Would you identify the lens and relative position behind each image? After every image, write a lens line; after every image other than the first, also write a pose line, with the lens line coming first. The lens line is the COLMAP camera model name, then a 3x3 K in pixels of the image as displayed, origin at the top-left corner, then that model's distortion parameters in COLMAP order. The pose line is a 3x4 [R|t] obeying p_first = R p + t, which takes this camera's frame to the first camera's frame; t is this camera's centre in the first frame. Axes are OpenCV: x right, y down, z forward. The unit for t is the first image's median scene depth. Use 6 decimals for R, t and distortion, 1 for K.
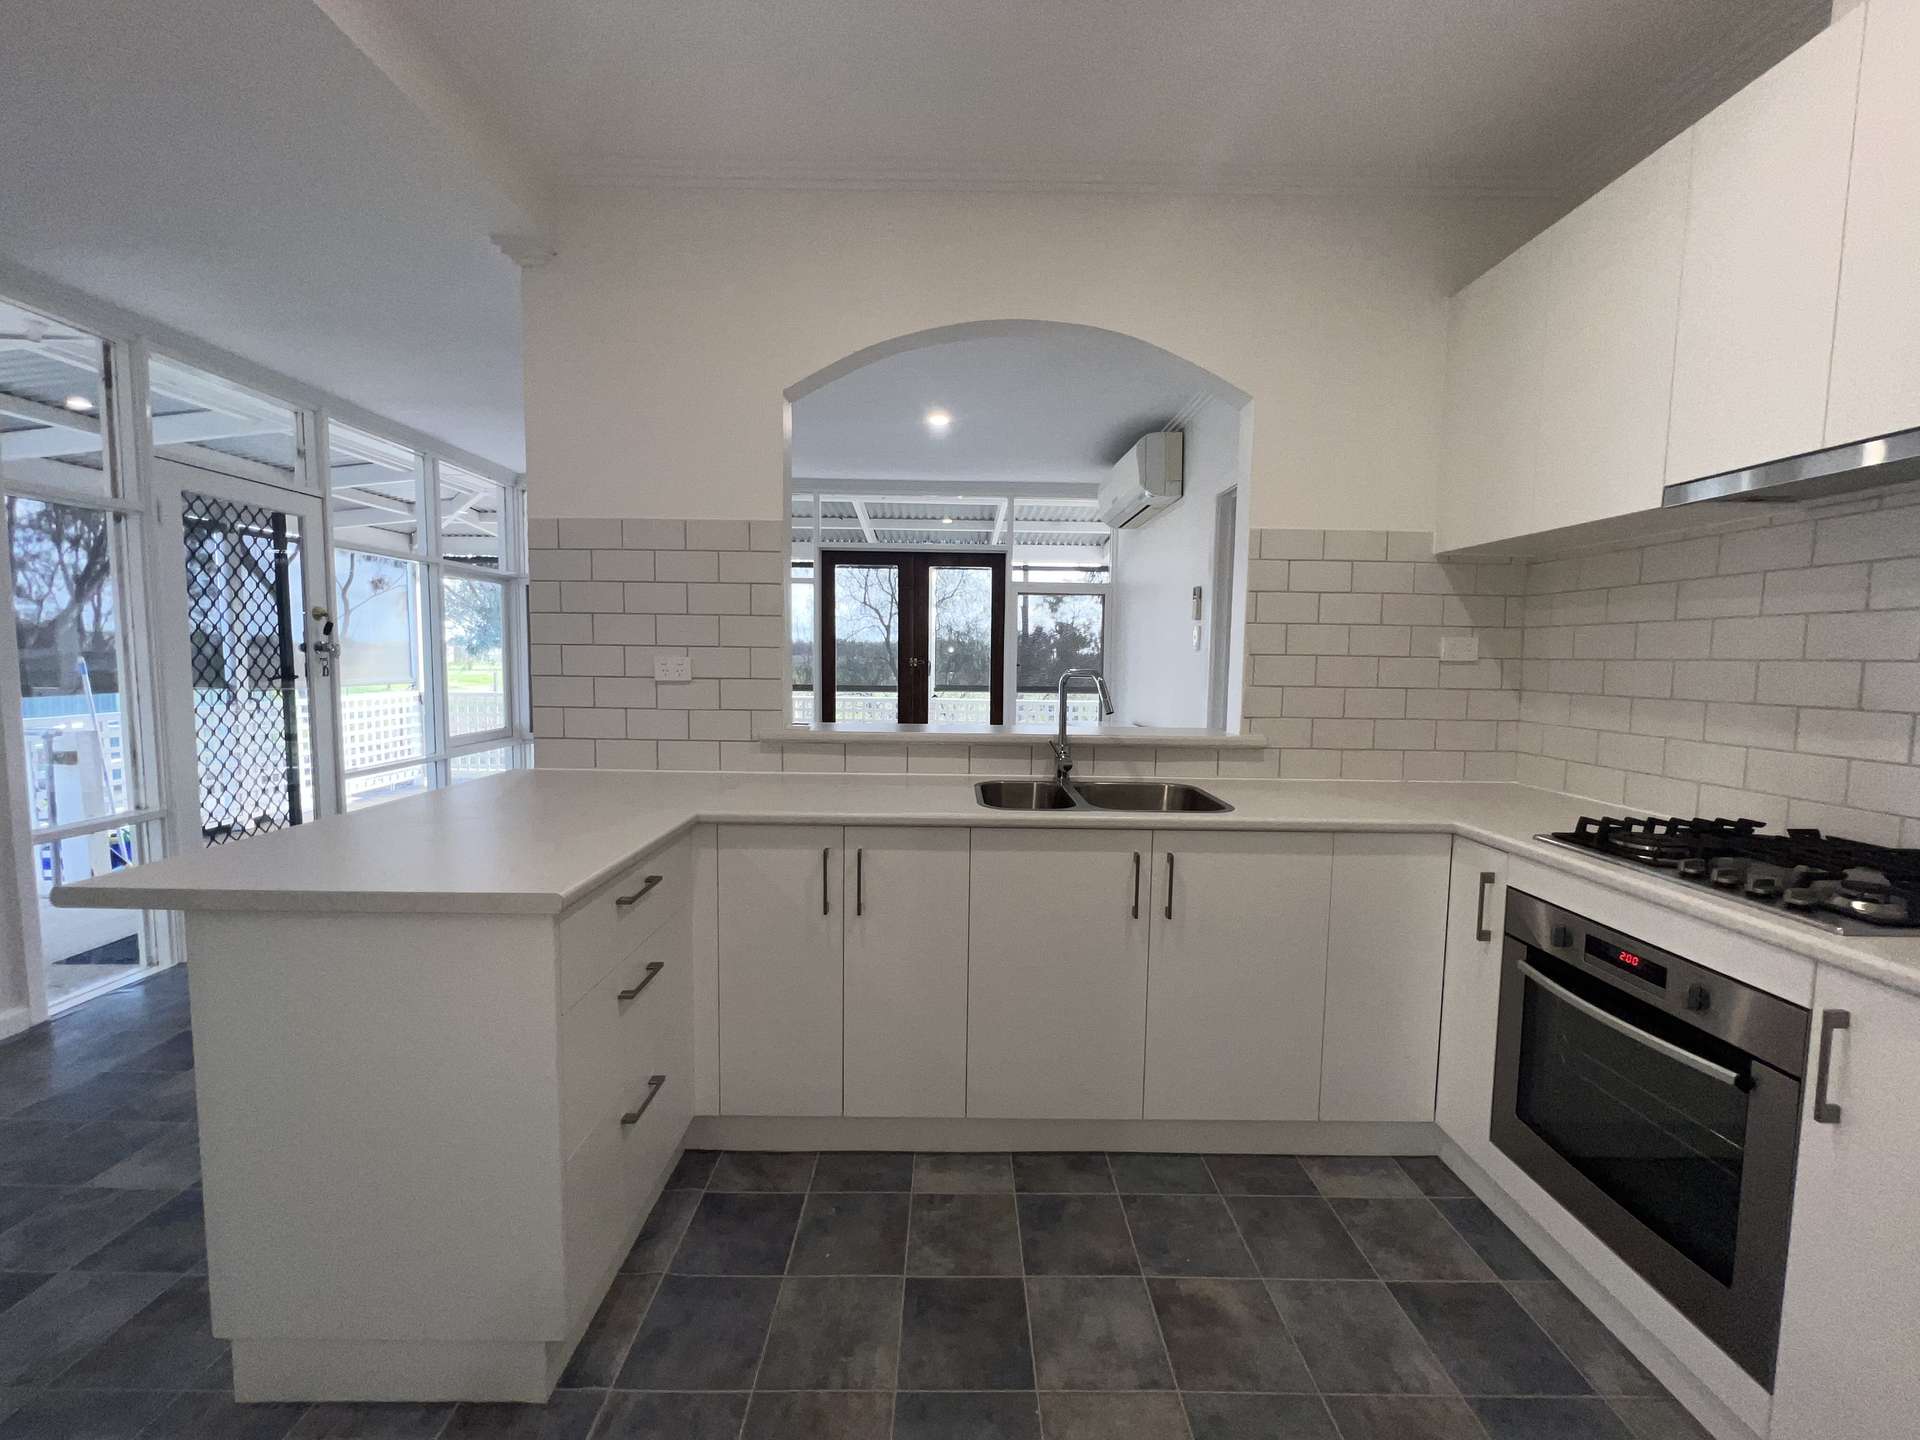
lens RADIAL K [[763.6, 0, 957.3], [0, 763.6, 713.8], [0, 0, 1]] dist [0.003225, 0.000145]
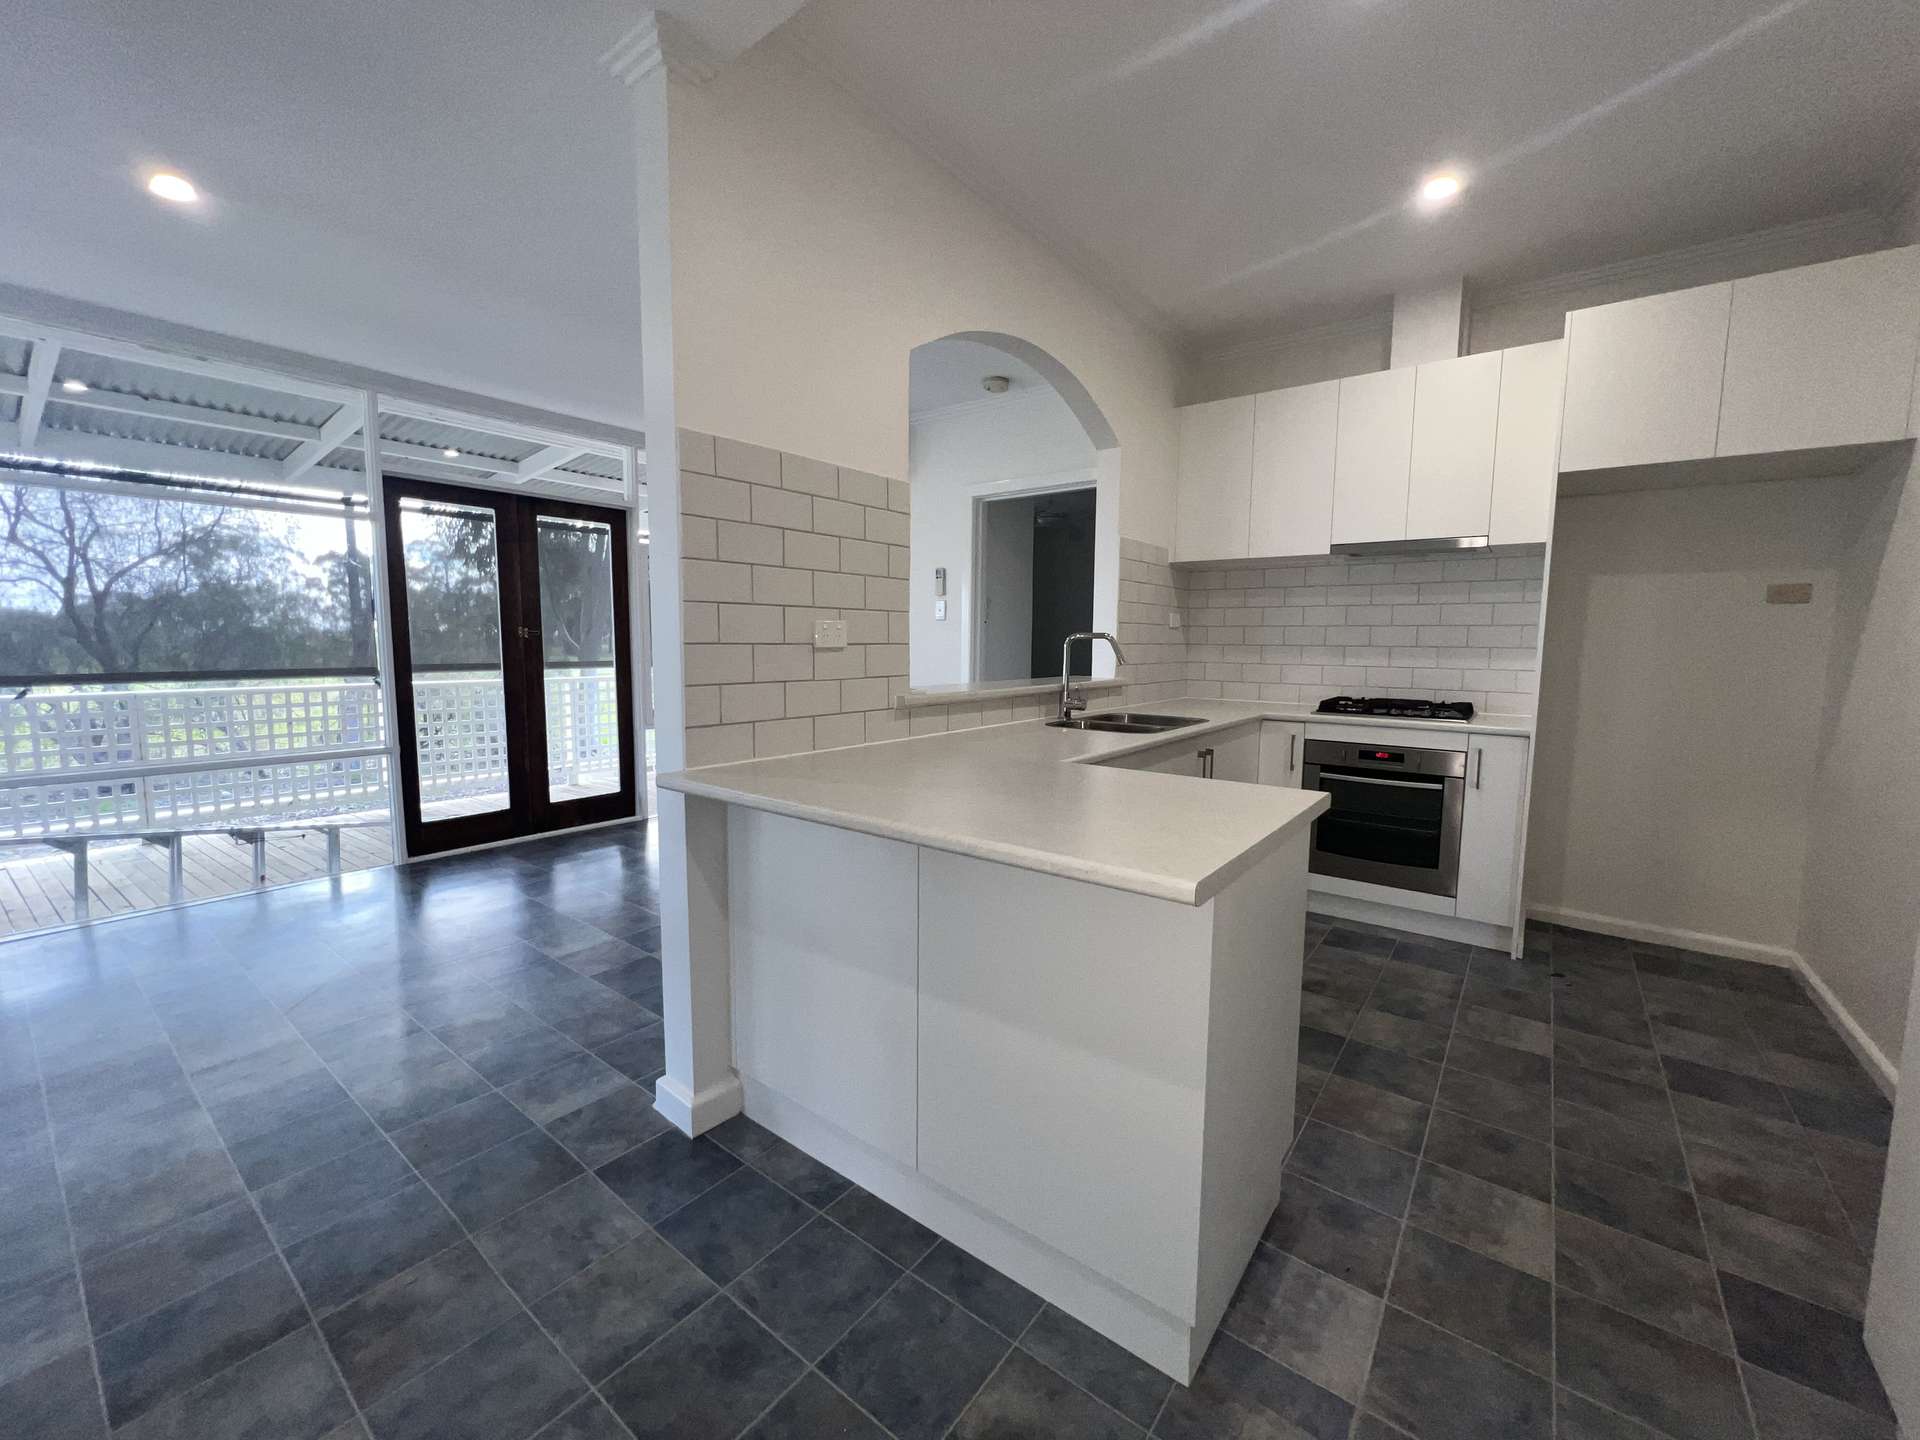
lens RADIAL K [[763.6, 0, 961.8], [0, 763.6, 714.9], [0, 0, 1]] dist [0.003225, 0.000145]
pose [[0.613483, -0.087477, 0.784848, -0.996034], [0.060727, 0.996129, 0.063558, -0.012616], [-0.787370, 0.008670, 0.616420, 0.344301]]
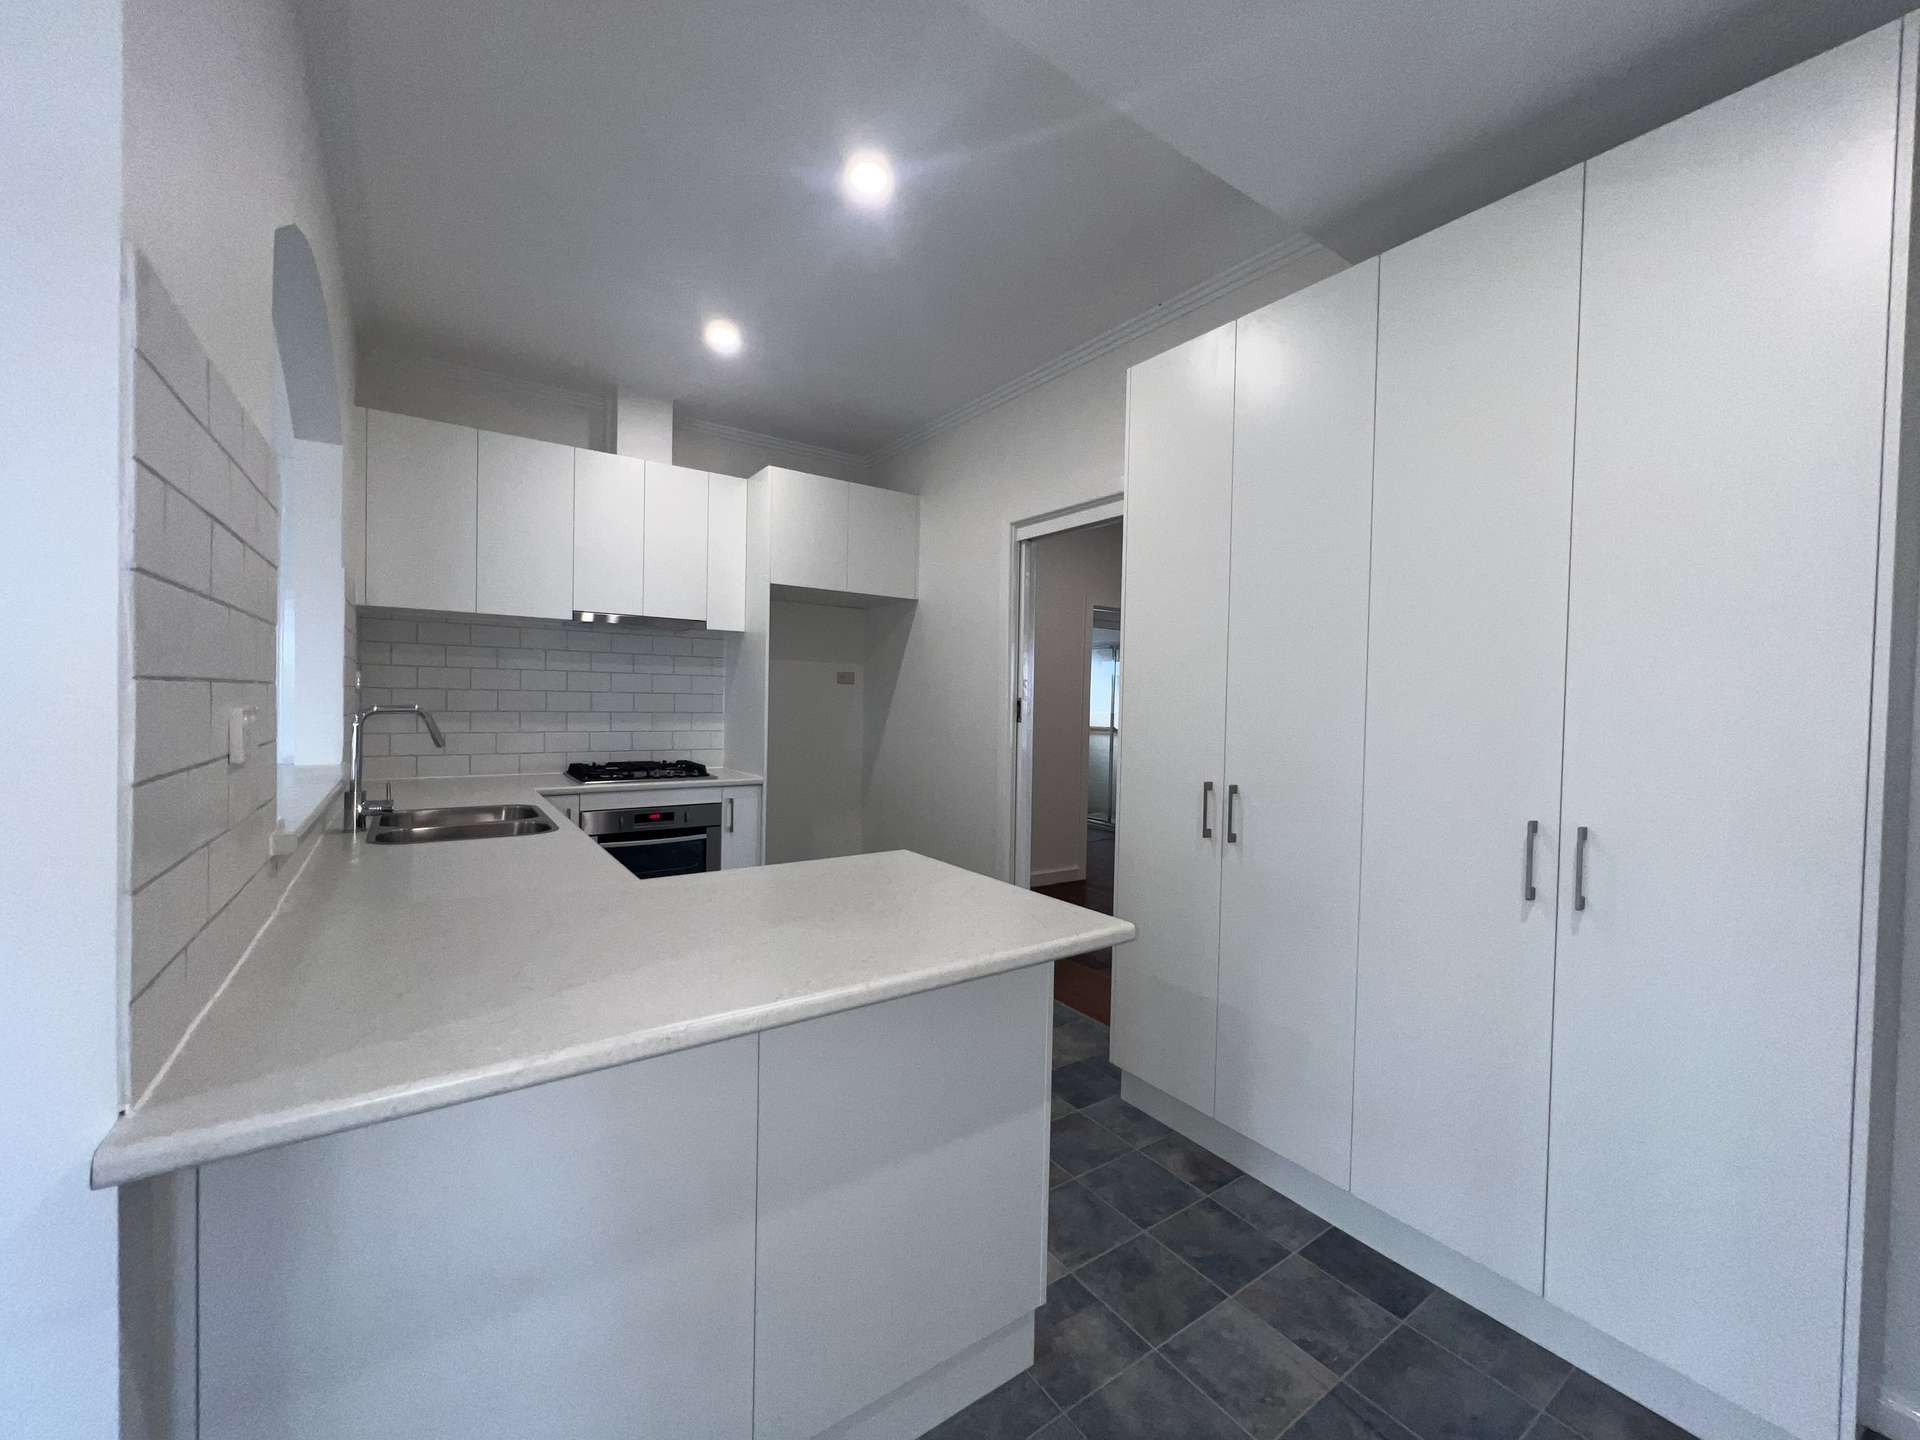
lens RADIAL K [[763.6, 0, 955.8], [0, 763.6, 713.6], [0, 0, 1]] dist [0.003225, 0.000145]
pose [[-0.567260, -0.036859, 0.822714, -0.980429], [0.038801, 0.996692, 0.071406, -0.084144], [-0.822624, 0.072428, -0.563954, 0.926682]]
